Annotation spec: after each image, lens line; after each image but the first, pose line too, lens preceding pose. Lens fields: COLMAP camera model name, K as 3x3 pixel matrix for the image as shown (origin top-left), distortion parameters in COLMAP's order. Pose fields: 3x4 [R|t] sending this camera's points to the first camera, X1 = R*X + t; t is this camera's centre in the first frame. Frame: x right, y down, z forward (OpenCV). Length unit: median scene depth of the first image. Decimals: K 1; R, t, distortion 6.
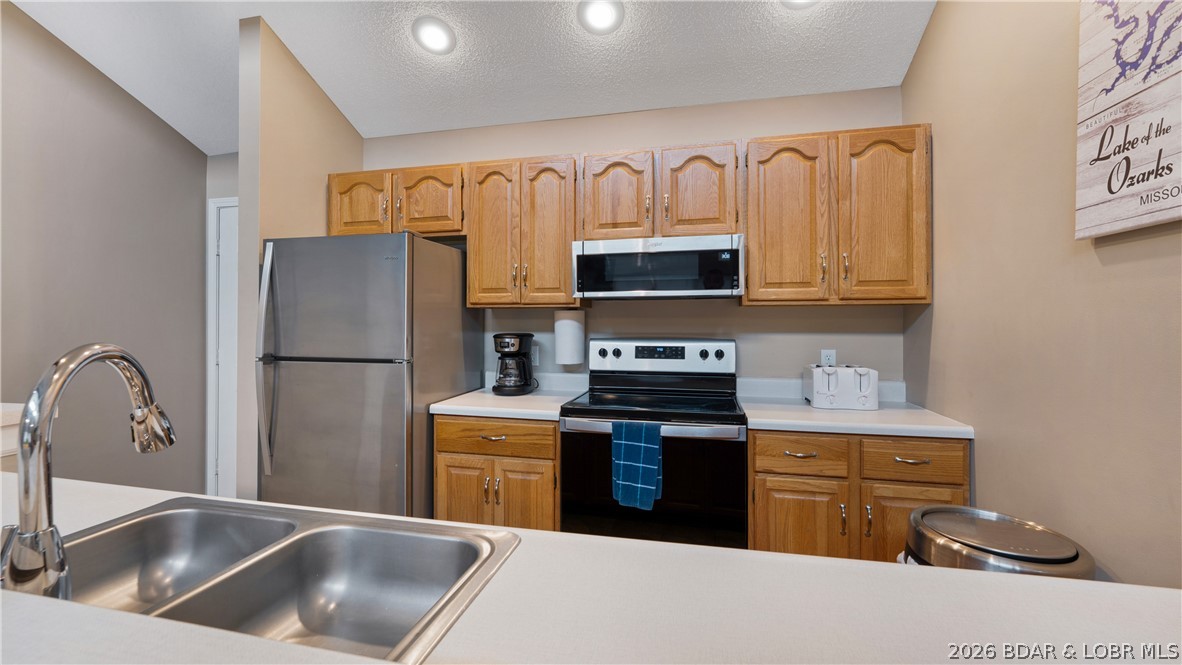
lens RADIAL K [[498.5, 0, 579.5], [0, 498.5, 322.6], [0, 0, 1]] dist [-0.003015, -0.000160]
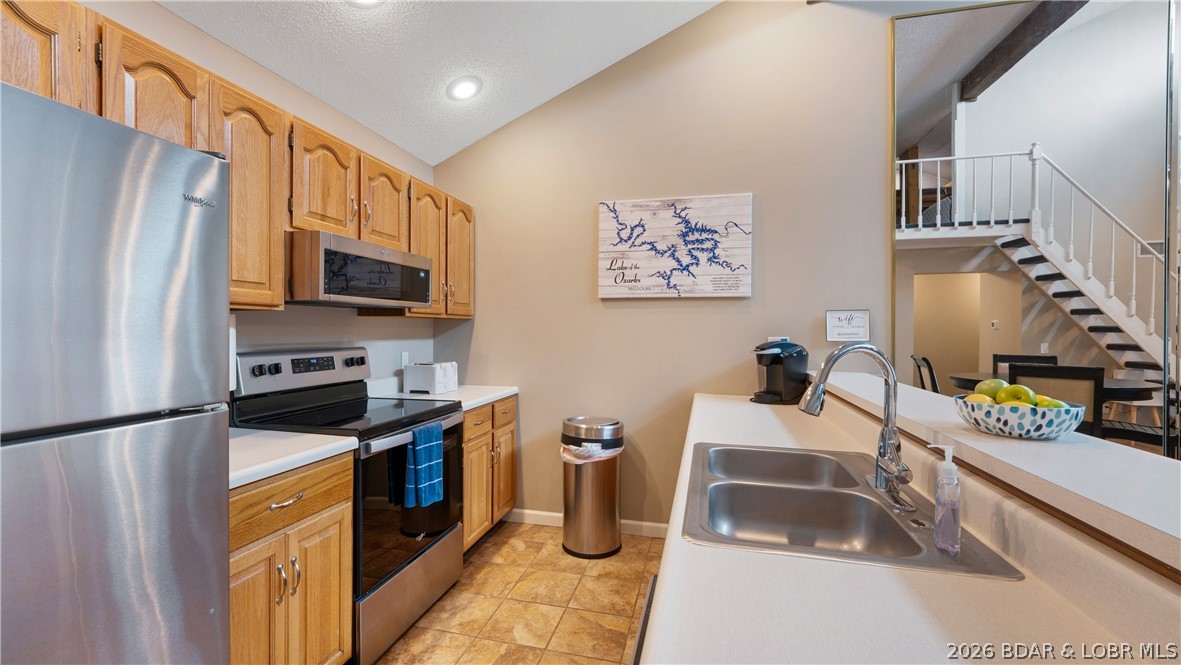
lens RADIAL K [[498.0, 0, 582.7], [0, 498.0, 333.7], [0, 0, 1]] dist [-0.003015, -0.000160]
pose [[0.001716, -0.006842, 0.999975, -0.884524], [0.001157, 0.999976, 0.006840, -0.001073], [-0.999998, 0.001145, 0.001724, 0.622947]]
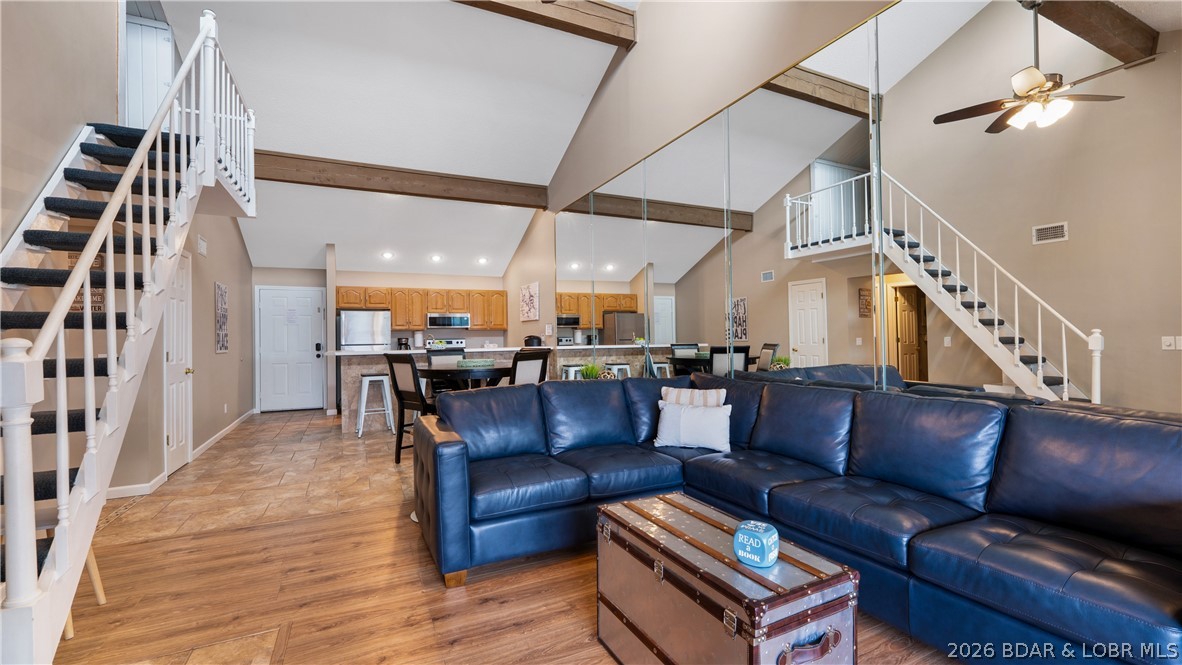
lens RADIAL K [[498.5, 0, 591.3], [0, 498.5, 331.1], [0, 0, 1]] dist [-0.003015, -0.000160]
pose [[0.764053, -0.006315, 0.645123, -1.660805], [0.016778, 0.999808, -0.010083, 0.036386], [-0.644936, 0.018528, 0.764012, -2.990207]]
